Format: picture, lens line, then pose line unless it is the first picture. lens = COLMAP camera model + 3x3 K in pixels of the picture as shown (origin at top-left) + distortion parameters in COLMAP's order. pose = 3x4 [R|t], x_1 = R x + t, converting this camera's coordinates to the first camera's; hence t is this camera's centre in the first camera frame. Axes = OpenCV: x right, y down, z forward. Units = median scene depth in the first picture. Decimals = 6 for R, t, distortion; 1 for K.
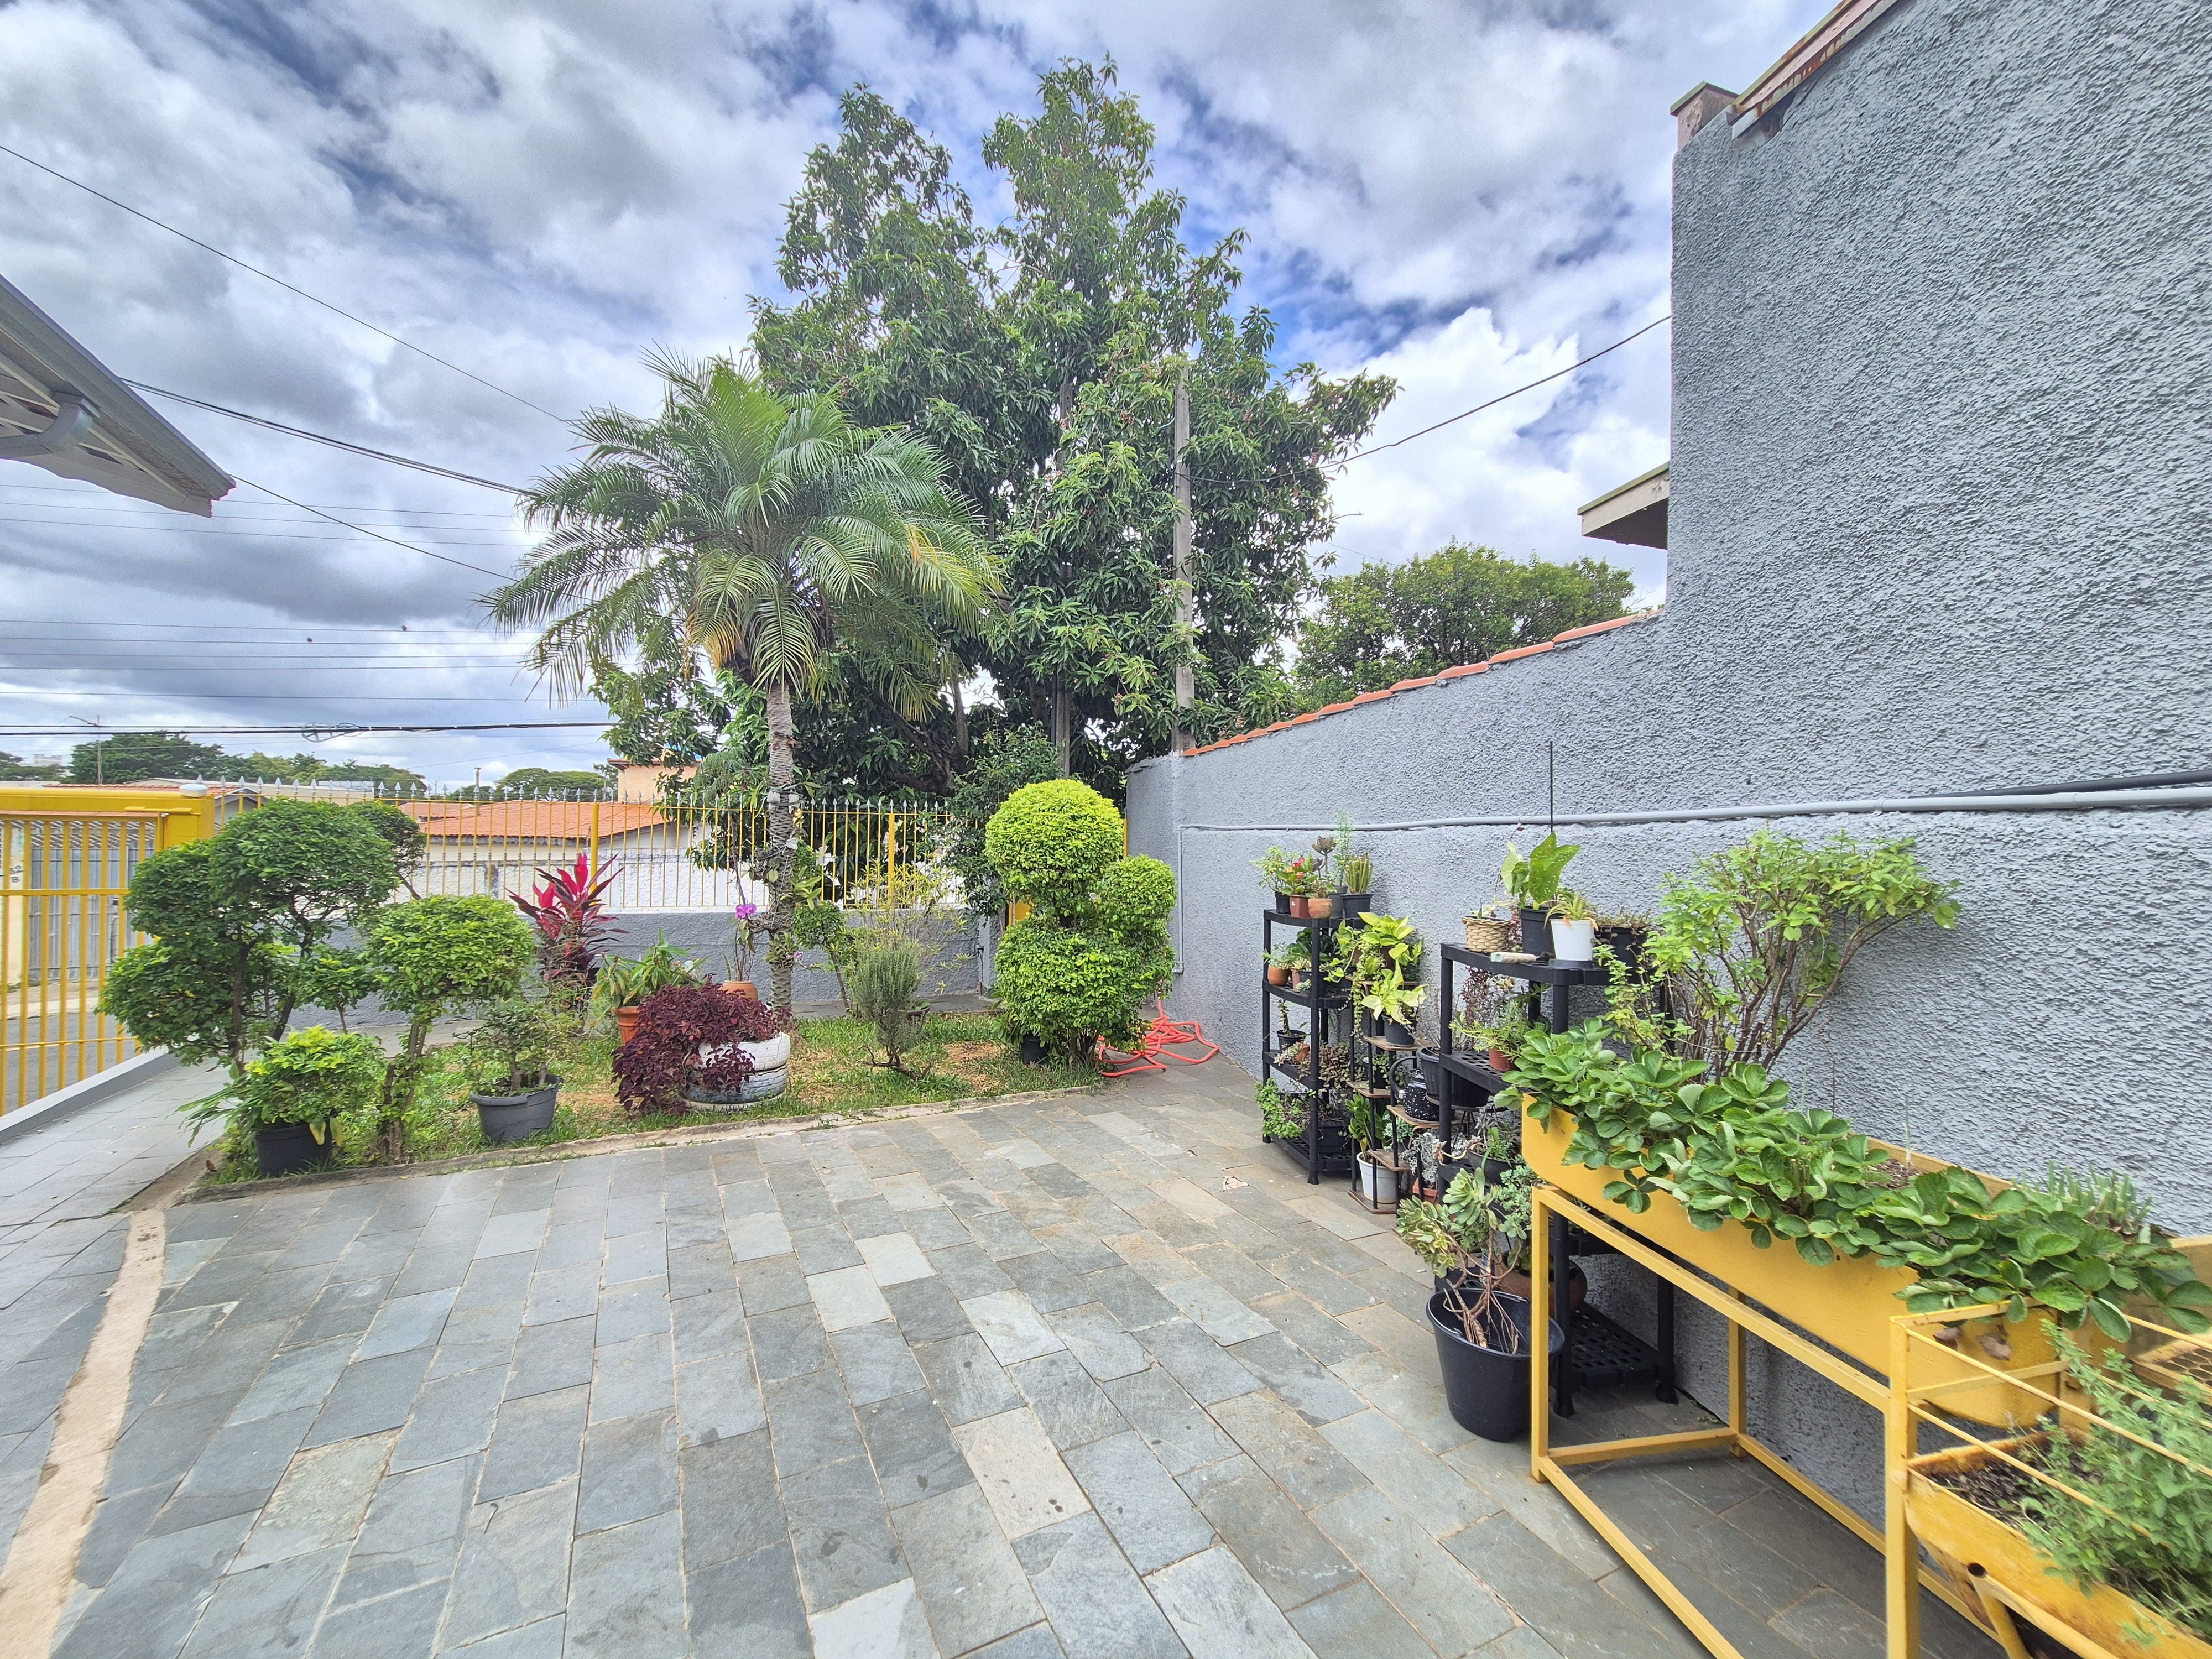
lens RADIAL K [[897.4, 0, 1108.9], [0, 897.4, 826.0], [0, 0, 1]] dist [0.001791, 0.000115]
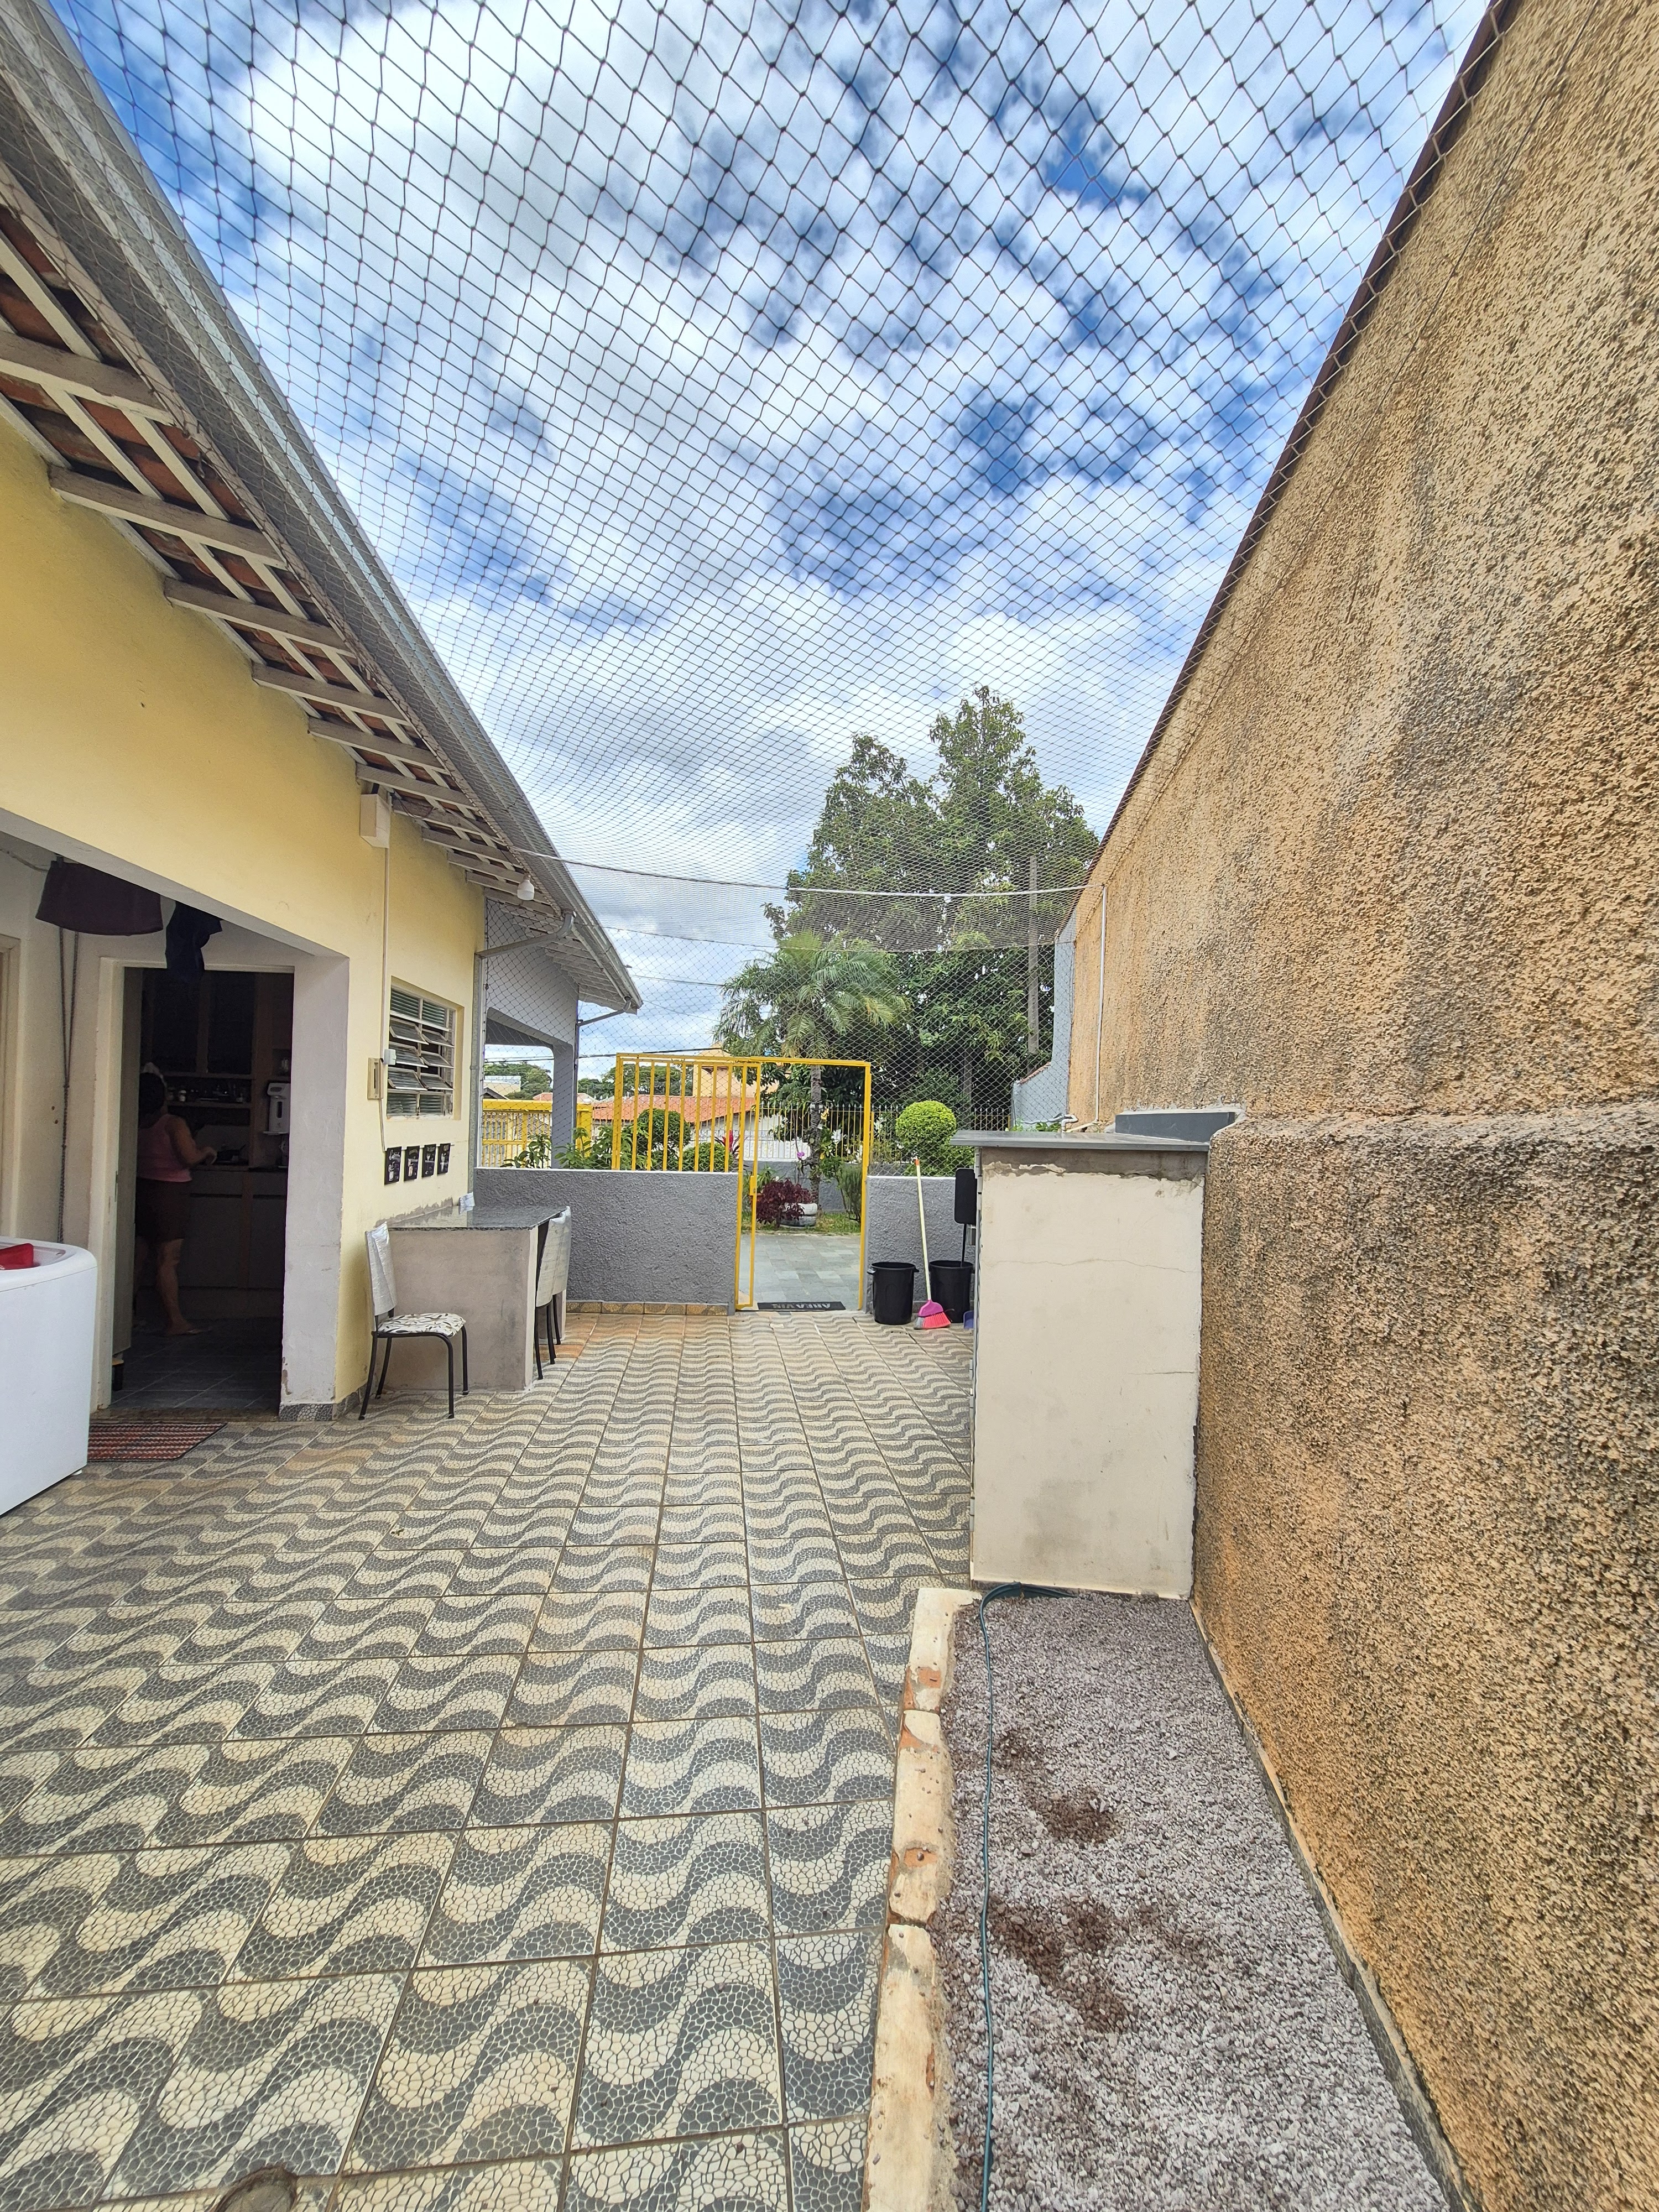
lens RADIAL K [[897.4, 0, 827.2], [0, 897.4, 1113.0], [0, 0, 1]] dist [0.001791, 0.000115]
pose [[0.939211, 0.010081, -0.343194, 0.391250], [-0.011998, 0.999922, -0.003464, -0.006988], [0.343132, 0.007371, 0.939258, -0.993277]]
